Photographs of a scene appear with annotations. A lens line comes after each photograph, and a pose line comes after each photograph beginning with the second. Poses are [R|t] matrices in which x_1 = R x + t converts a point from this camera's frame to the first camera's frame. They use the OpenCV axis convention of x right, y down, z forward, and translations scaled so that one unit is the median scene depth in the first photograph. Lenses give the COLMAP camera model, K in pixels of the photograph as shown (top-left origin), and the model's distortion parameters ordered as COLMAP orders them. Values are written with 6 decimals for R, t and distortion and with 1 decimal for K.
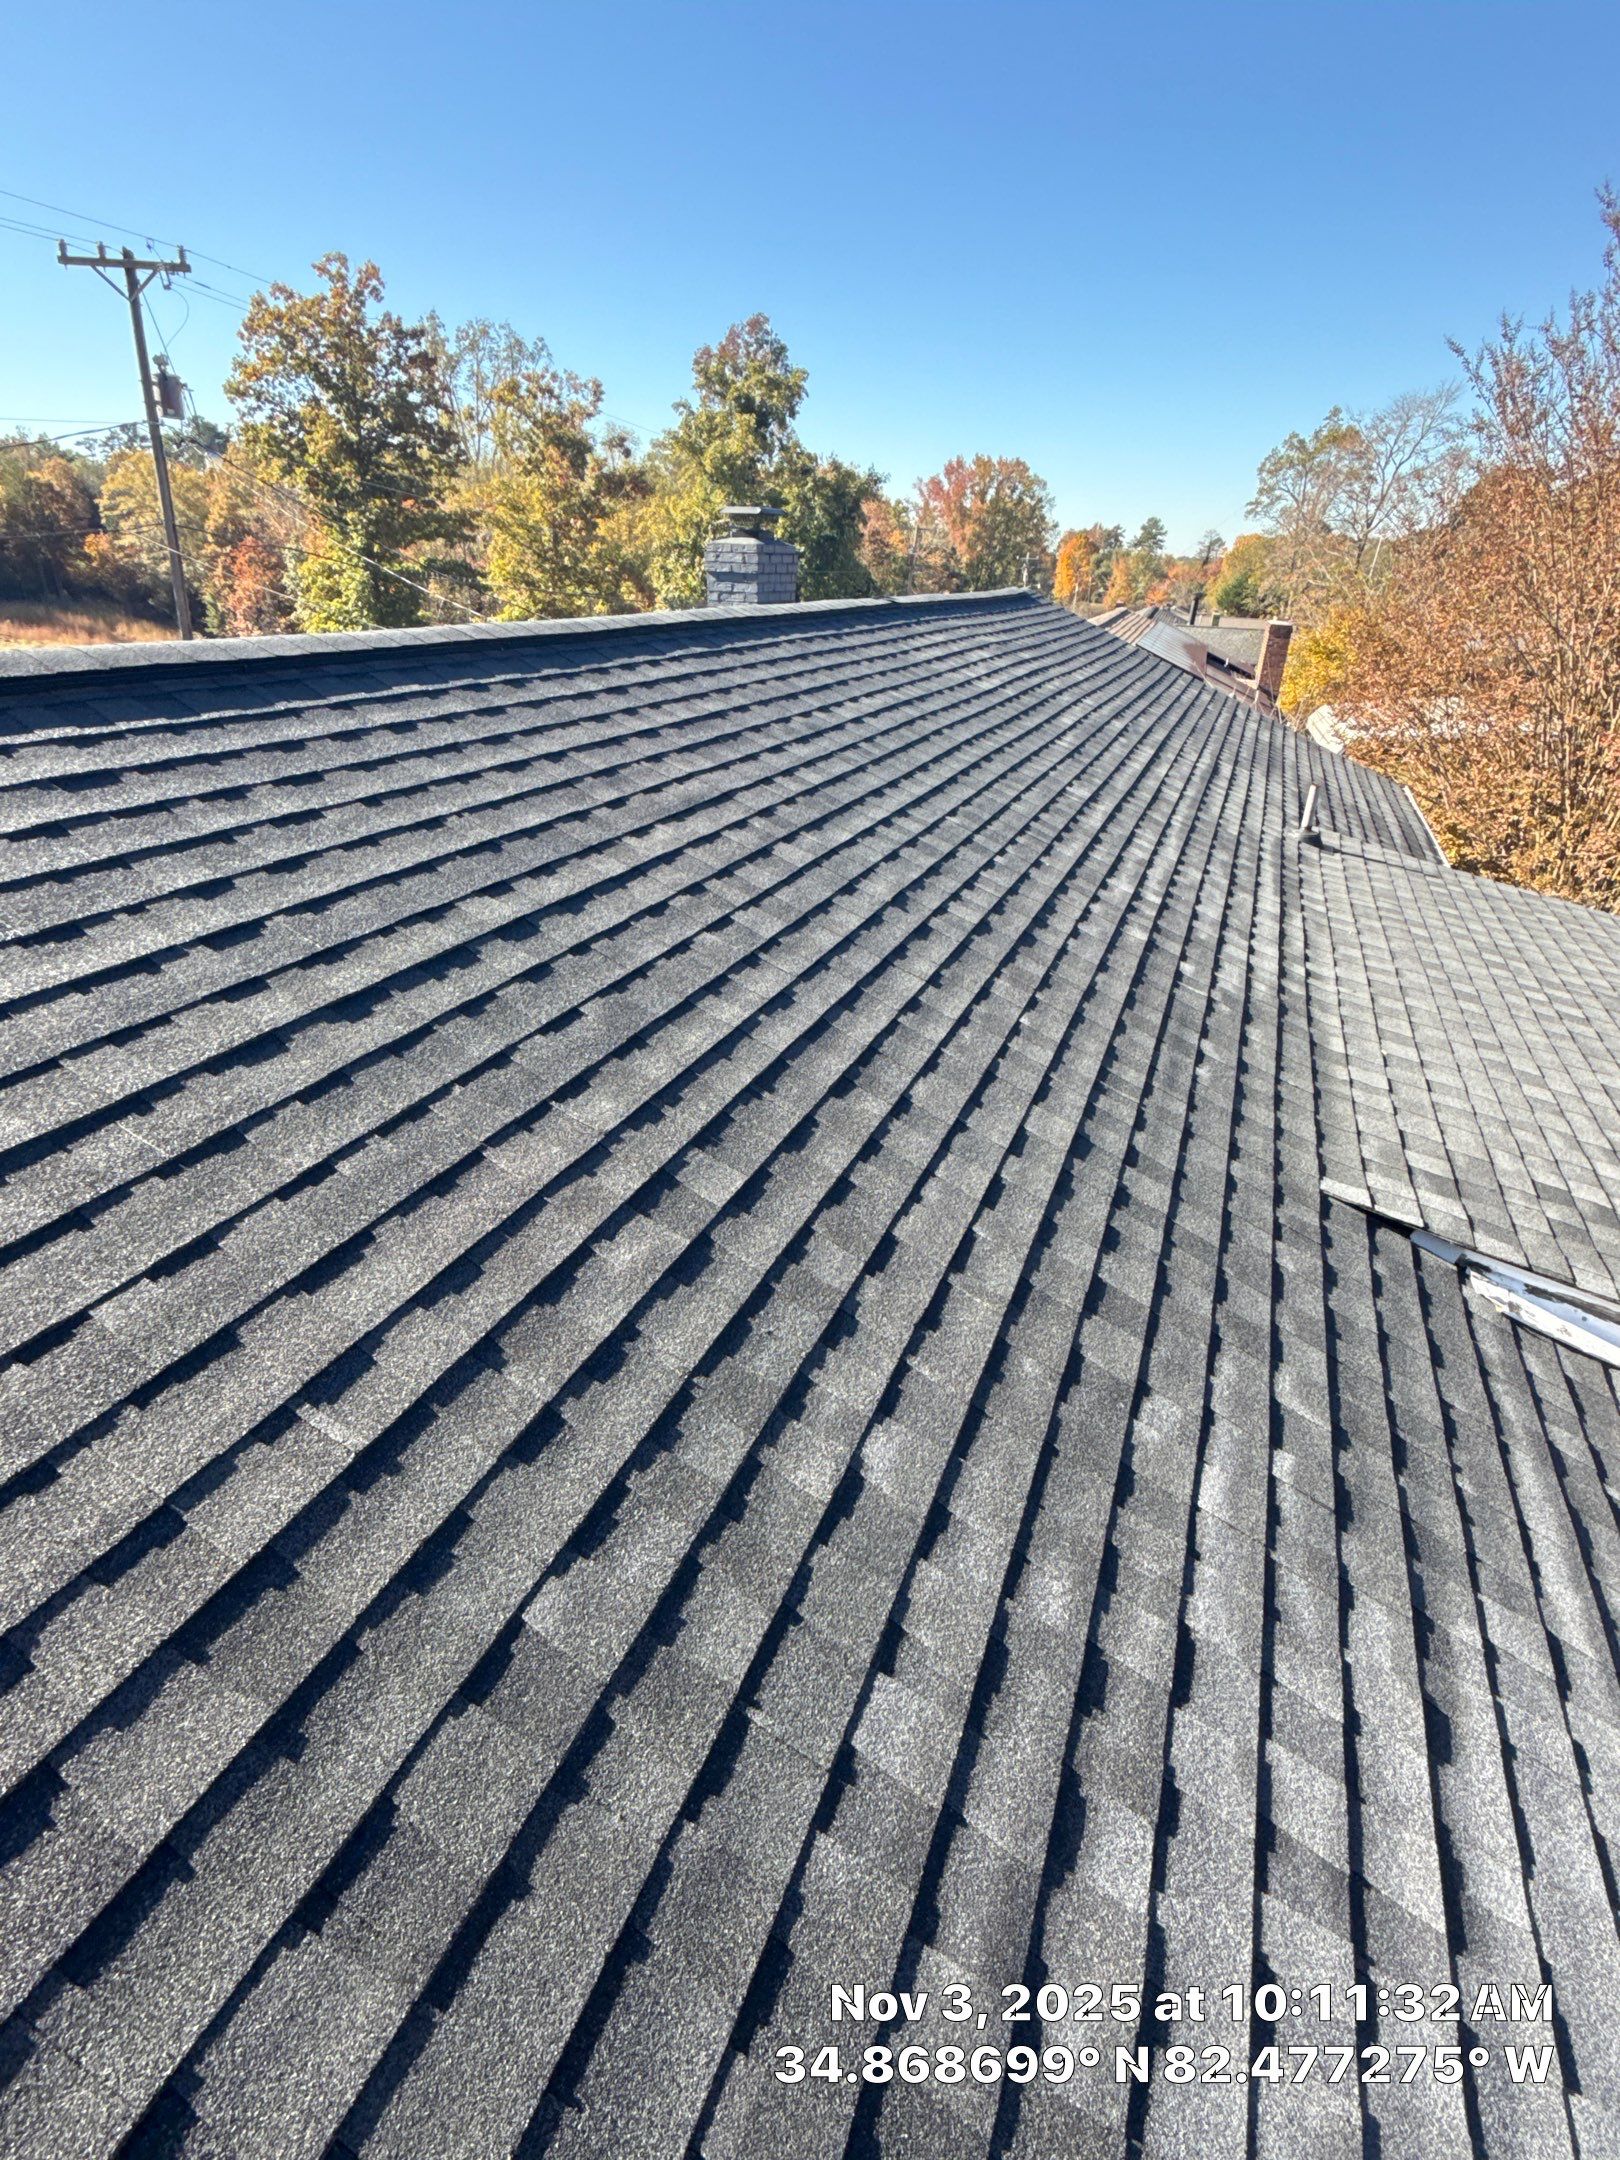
lens RADIAL K [[1085.7, 0, 812.3], [0, 1085.7, 1081.4], [0, 0, 1]] dist [0.000733, -0.001298]
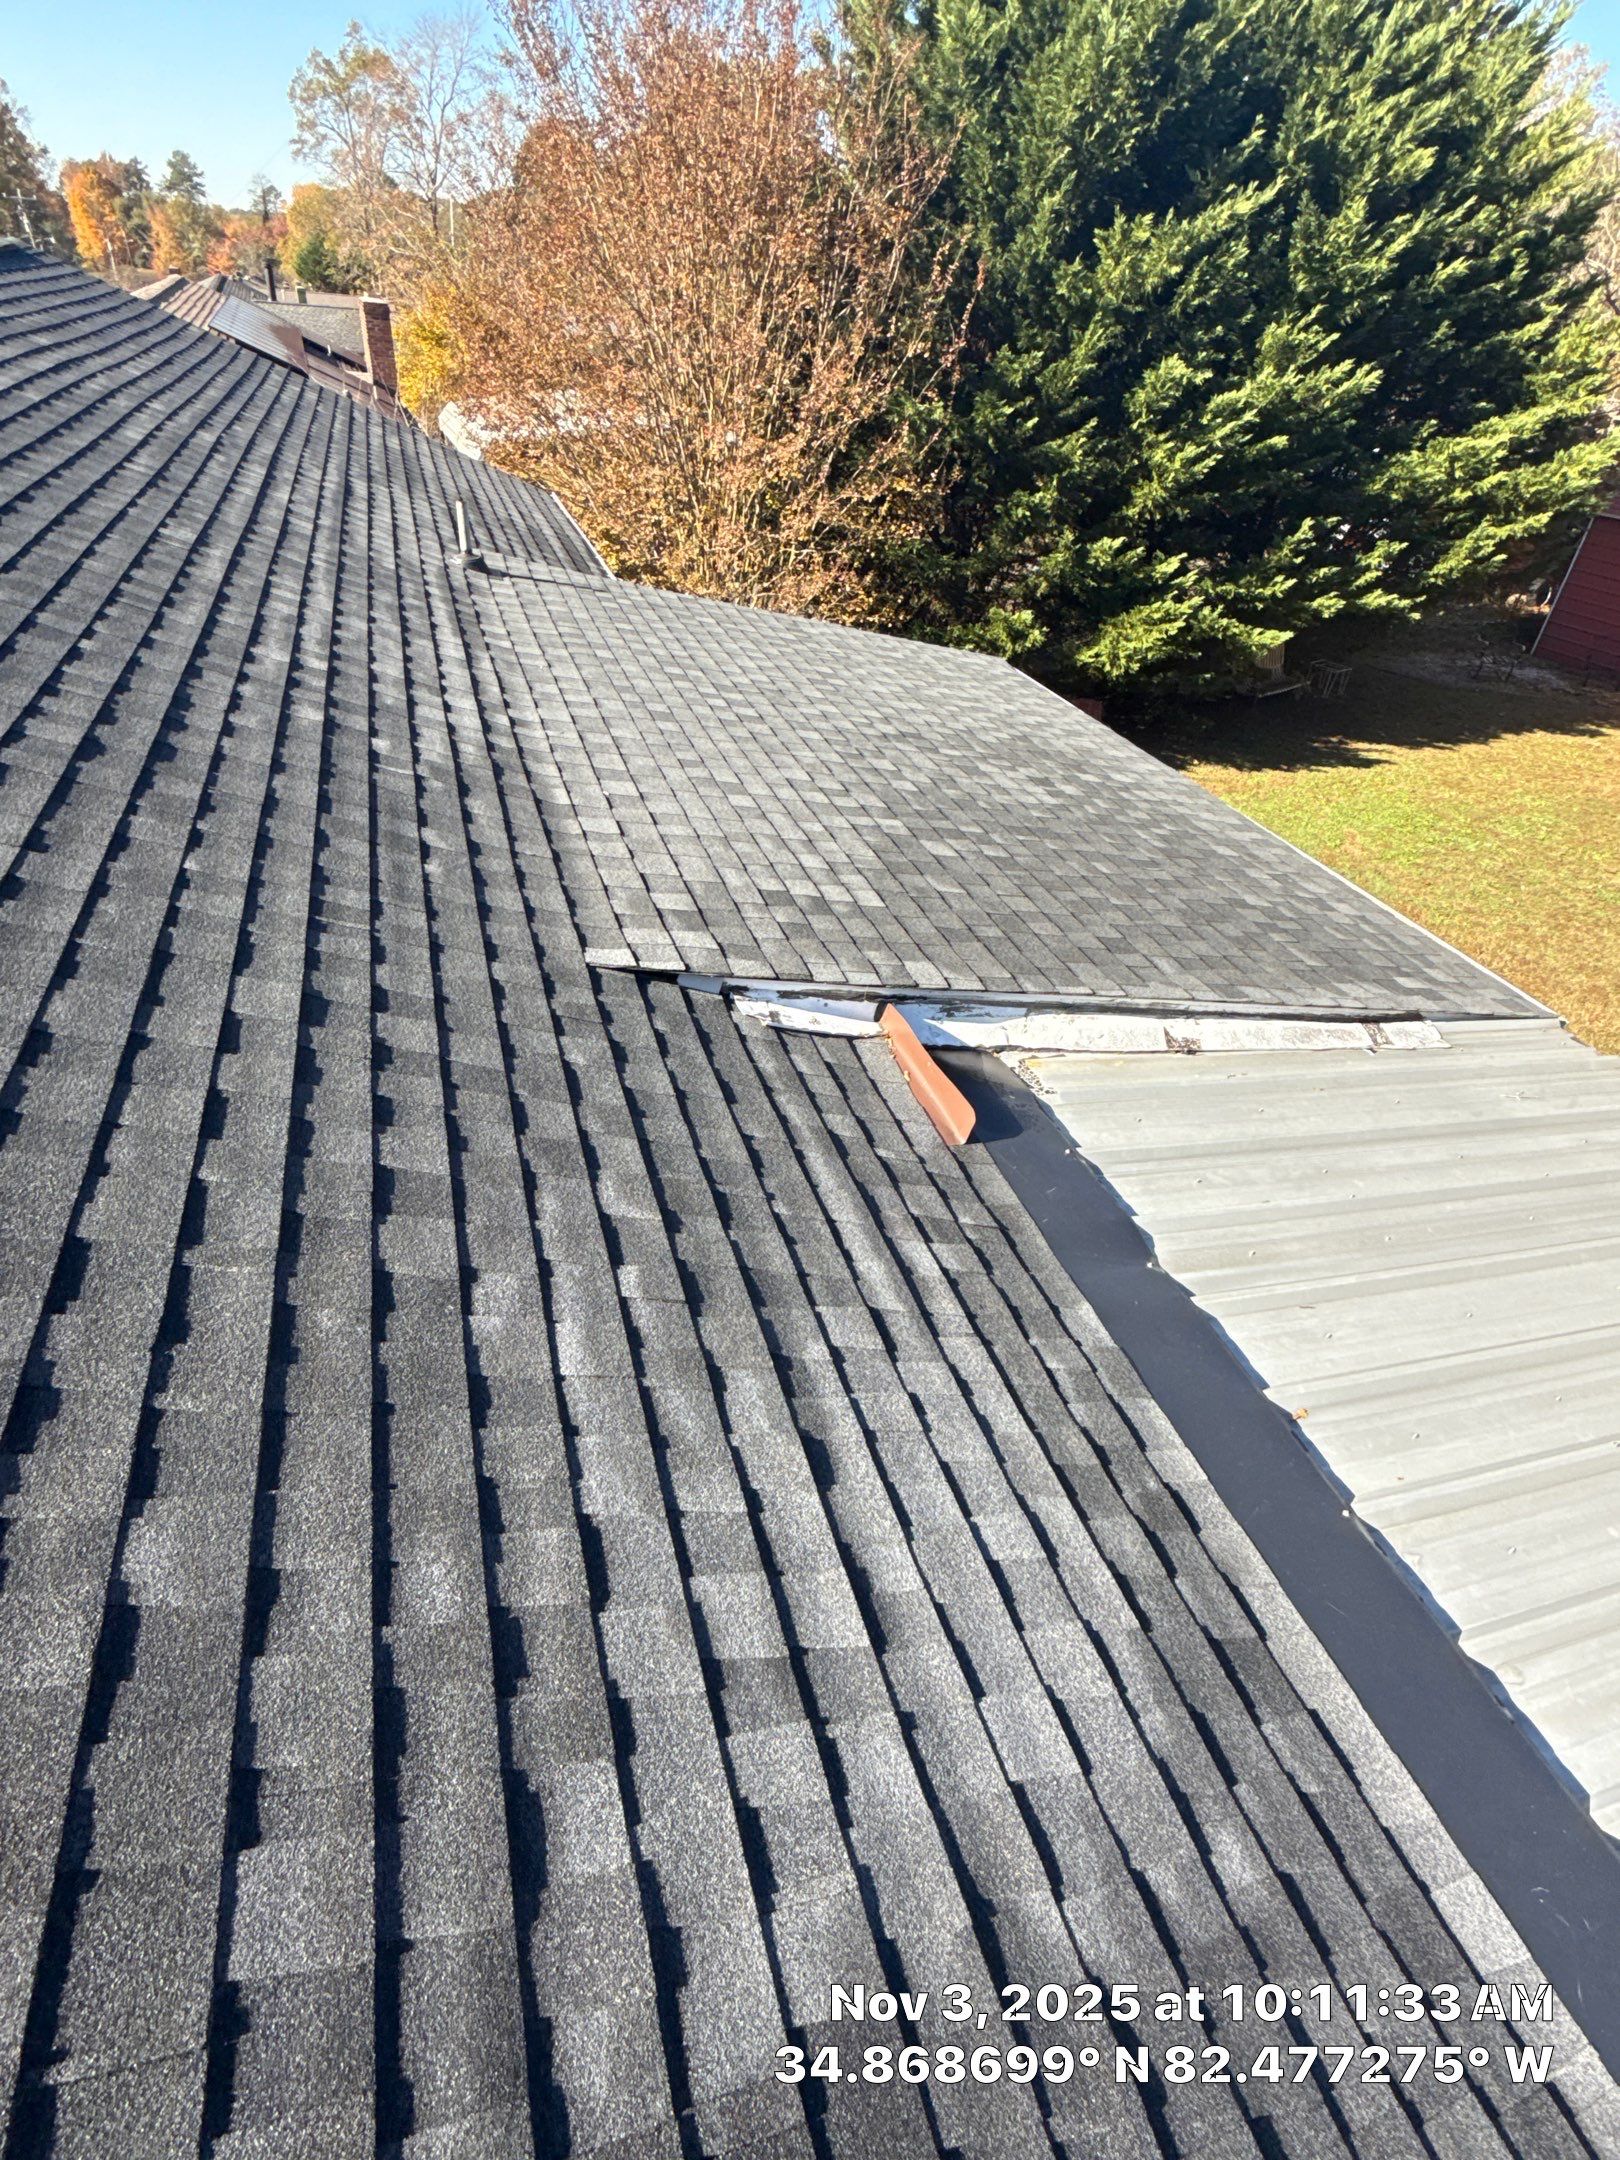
lens RADIAL K [[1085.7, 0, 807.8], [0, 1085.7, 1077.7], [0, 0, 1]] dist [0.000733, -0.001298]
pose [[0.771887, -0.354237, 0.527926, 0.076442], [0.229451, 0.929641, 0.288304, -0.039652], [-0.592910, -0.101405, 0.798859, 0.105337]]
